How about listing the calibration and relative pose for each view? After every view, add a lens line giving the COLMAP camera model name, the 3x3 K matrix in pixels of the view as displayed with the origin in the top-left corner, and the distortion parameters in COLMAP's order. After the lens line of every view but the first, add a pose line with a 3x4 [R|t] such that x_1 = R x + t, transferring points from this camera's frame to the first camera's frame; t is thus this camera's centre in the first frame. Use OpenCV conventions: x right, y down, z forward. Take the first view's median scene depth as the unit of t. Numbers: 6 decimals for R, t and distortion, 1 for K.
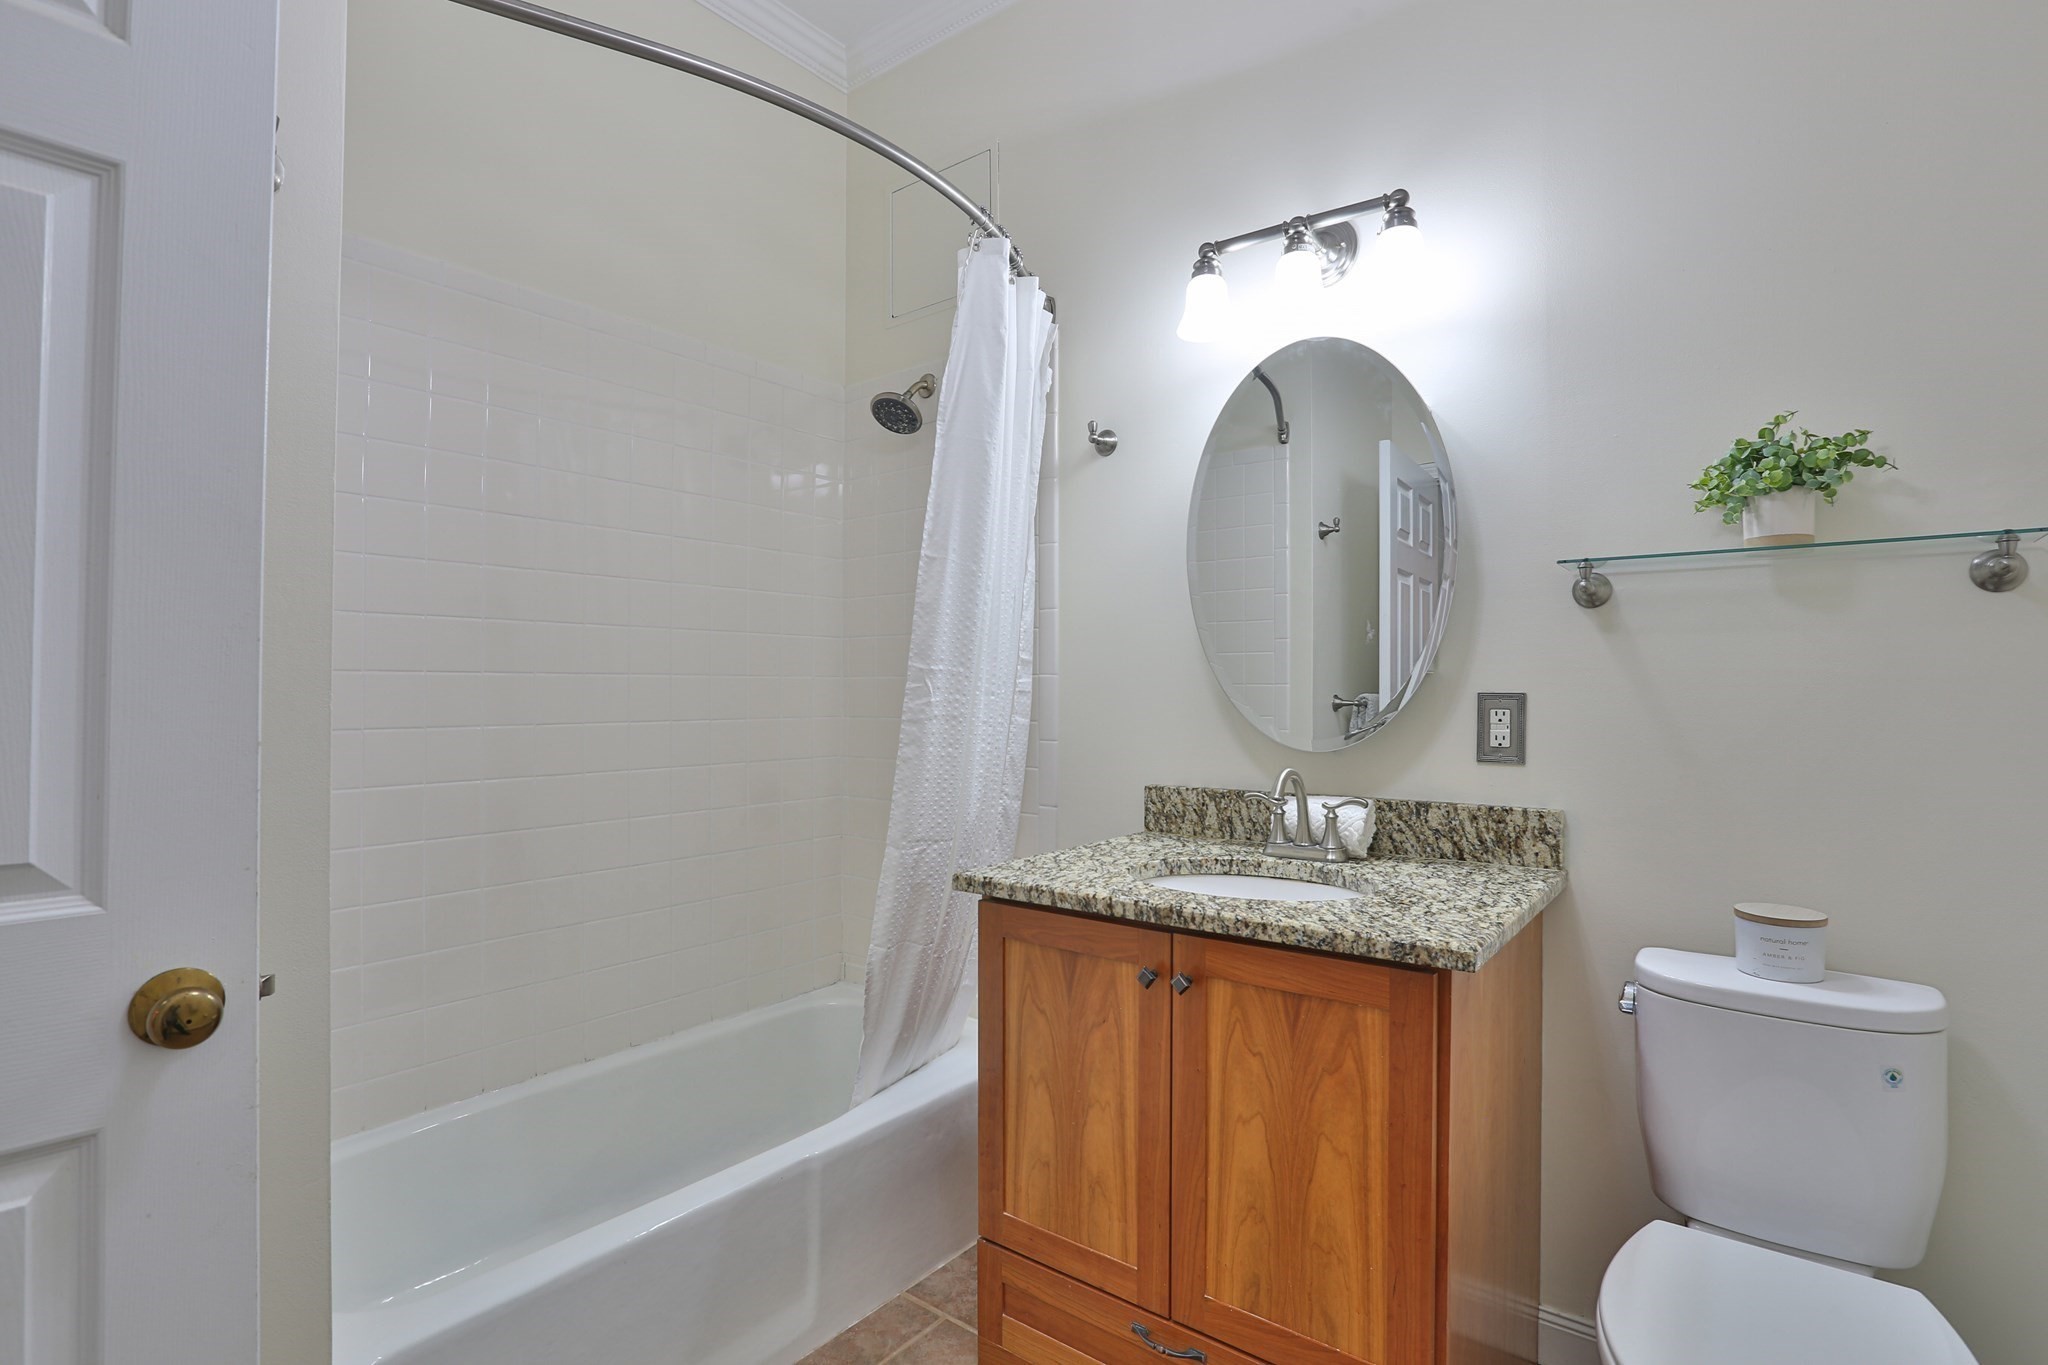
lens RADIAL K [[987.8, 0, 1024.0], [0, 987.8, 682.5], [0, 0, 1]] dist [-0.063985, 0.027519]
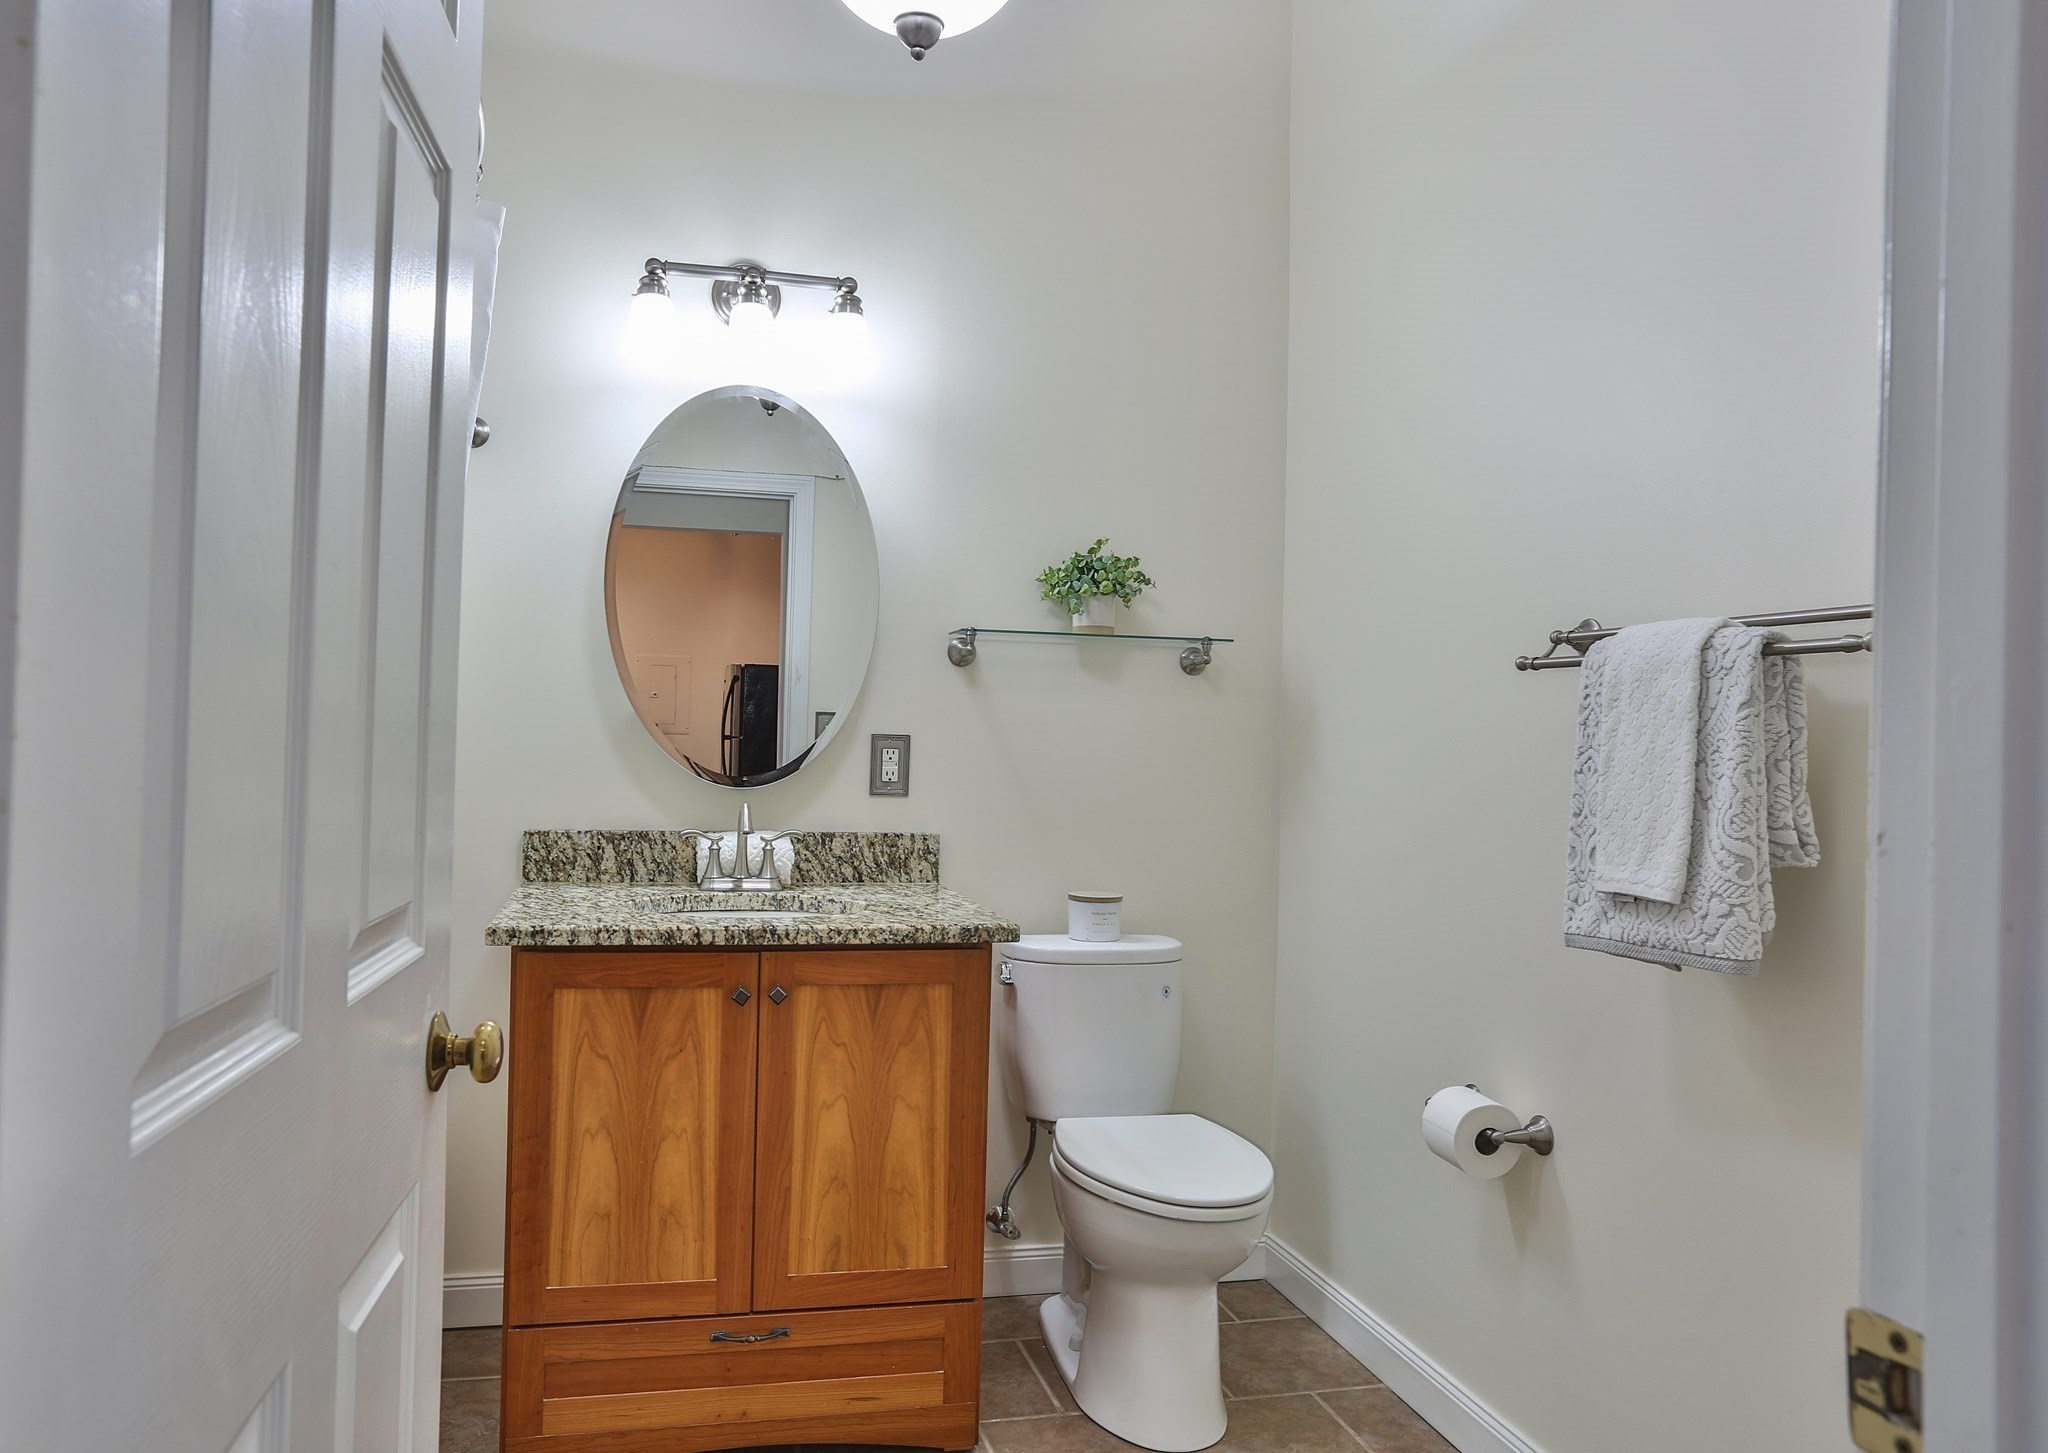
lens RADIAL K [[1325.7, 0, 1024.0], [0, 1325.7, 726.5], [0, 0, 1]] dist [-0.114235, 0.113724]
pose [[0.627152, 0.021311, 0.778605, -0.732180], [-0.029335, 0.999563, -0.003730, 0.002671], [-0.778344, -0.020501, 0.627503, -0.121076]]
